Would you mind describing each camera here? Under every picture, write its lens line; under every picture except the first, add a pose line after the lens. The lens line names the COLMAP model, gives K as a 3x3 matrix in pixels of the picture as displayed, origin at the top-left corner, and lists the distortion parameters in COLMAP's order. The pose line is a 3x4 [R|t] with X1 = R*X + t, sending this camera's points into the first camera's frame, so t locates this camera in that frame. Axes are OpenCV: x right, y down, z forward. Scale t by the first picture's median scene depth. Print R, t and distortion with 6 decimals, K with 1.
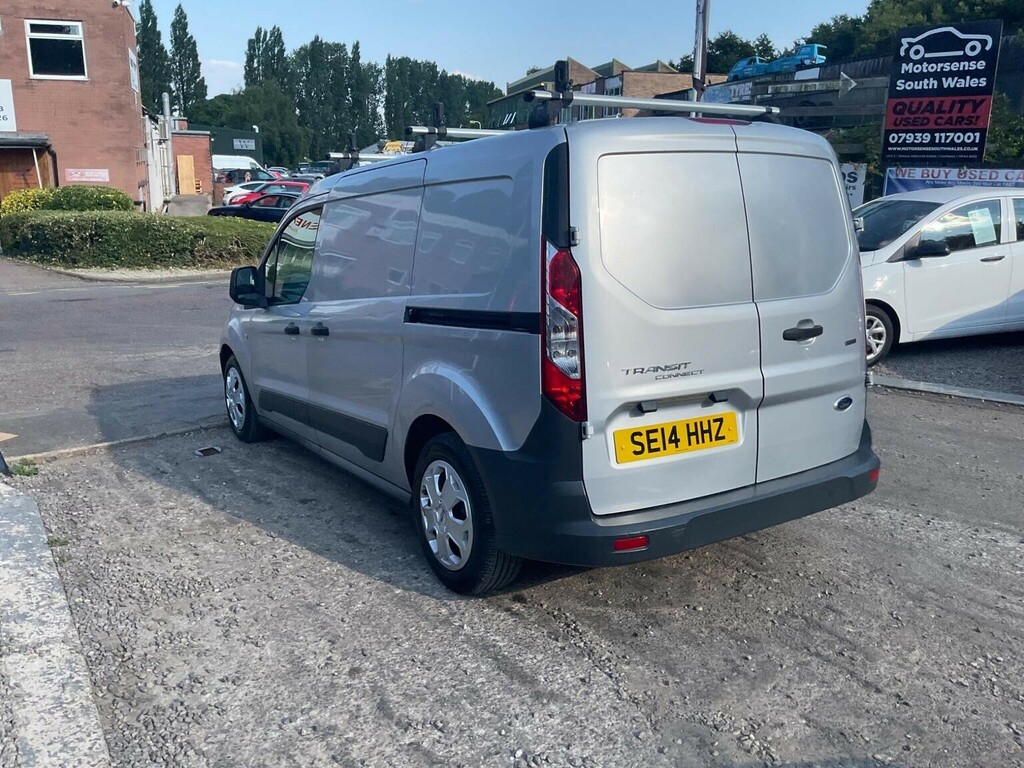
lens RADIAL K [[845.7, 0, 508.1], [0, 845.7, 383.7], [0, 0, 1]] dist [0.047020, -0.080794]
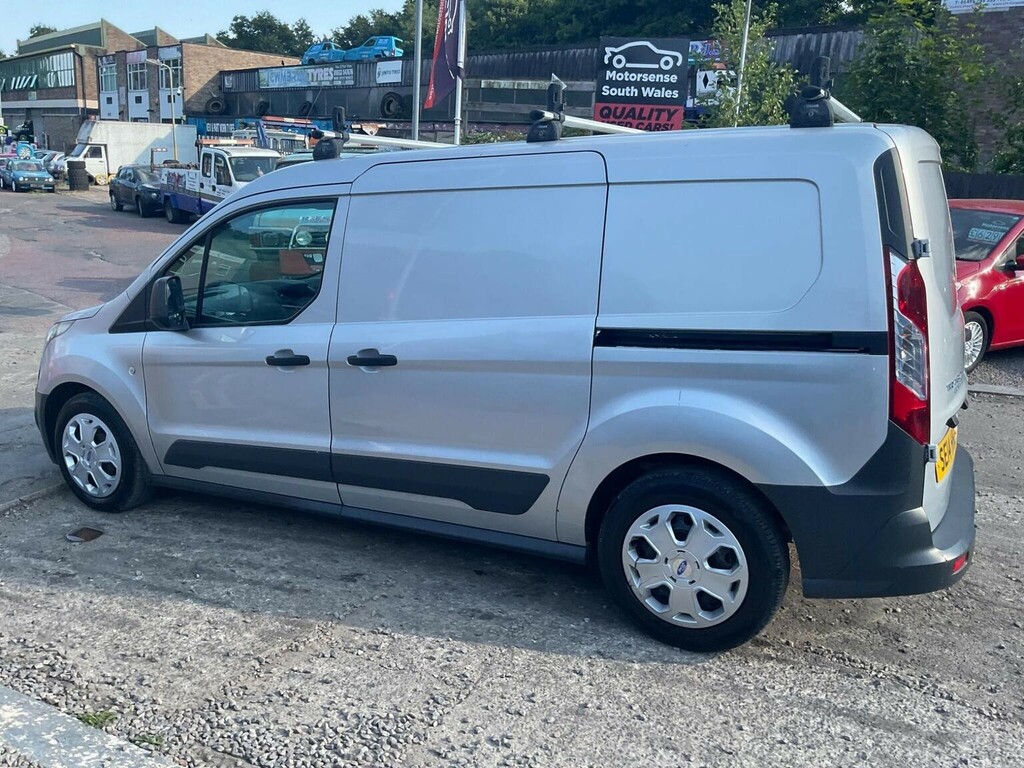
lens RADIAL K [[842.3, 0, 503.6], [0, 842.3, 386.9], [0, 0, 1]] dist [0.052643, -0.102669]
pose [[0.868354, -0.087130, 0.488232, -0.228202], [0.075921, 0.996197, 0.042750, -0.028383], [-0.490100, -0.000055, 0.871666, 0.118363]]
